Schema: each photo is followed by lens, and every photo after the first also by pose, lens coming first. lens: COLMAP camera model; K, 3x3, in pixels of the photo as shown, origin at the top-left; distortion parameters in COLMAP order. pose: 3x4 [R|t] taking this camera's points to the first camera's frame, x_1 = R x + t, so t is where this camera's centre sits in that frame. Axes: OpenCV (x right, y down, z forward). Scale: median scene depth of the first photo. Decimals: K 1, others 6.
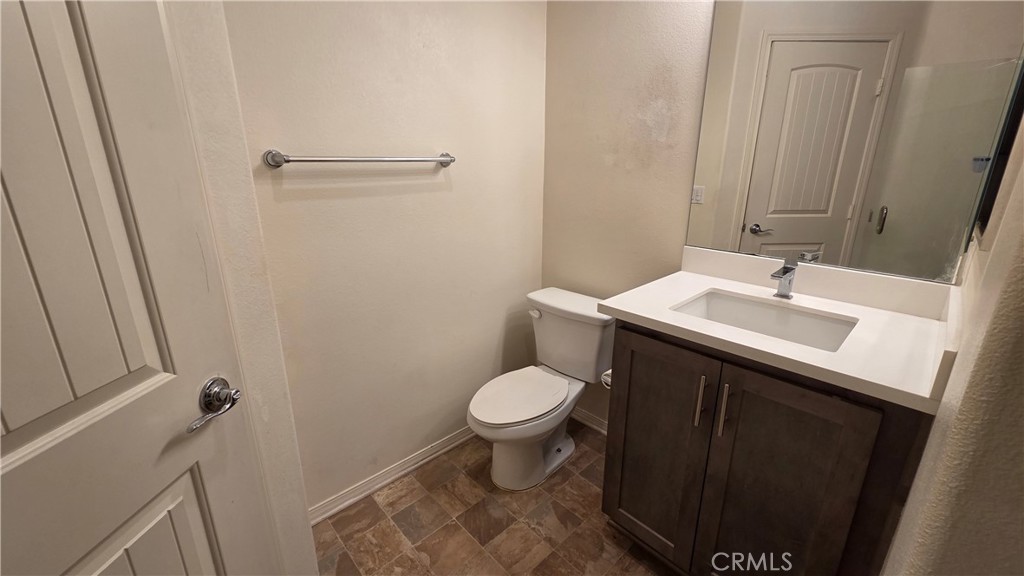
lens RADIAL K [[419.7, 0, 509.5], [0, 419.7, 286.7], [0, 0, 1]] dist [0.004197, -0.000762]
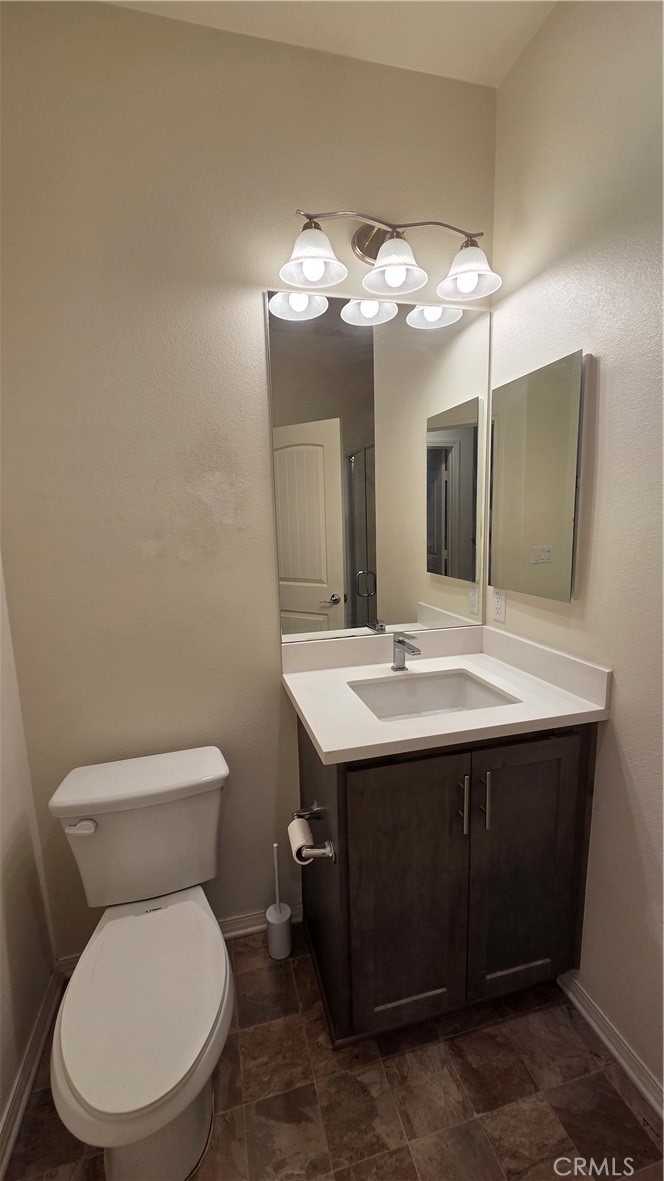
lens RADIAL K [[484.0, 0, 361.3], [0, 484.0, 595.6], [0, 0, 1]] dist [0.004197, -0.000762]
pose [[0.461323, -0.152912, 0.873956, -0.353105], [0.280794, 0.959566, 0.019671, -0.175027], [-0.841627, 0.236327, 0.485607, 0.408977]]
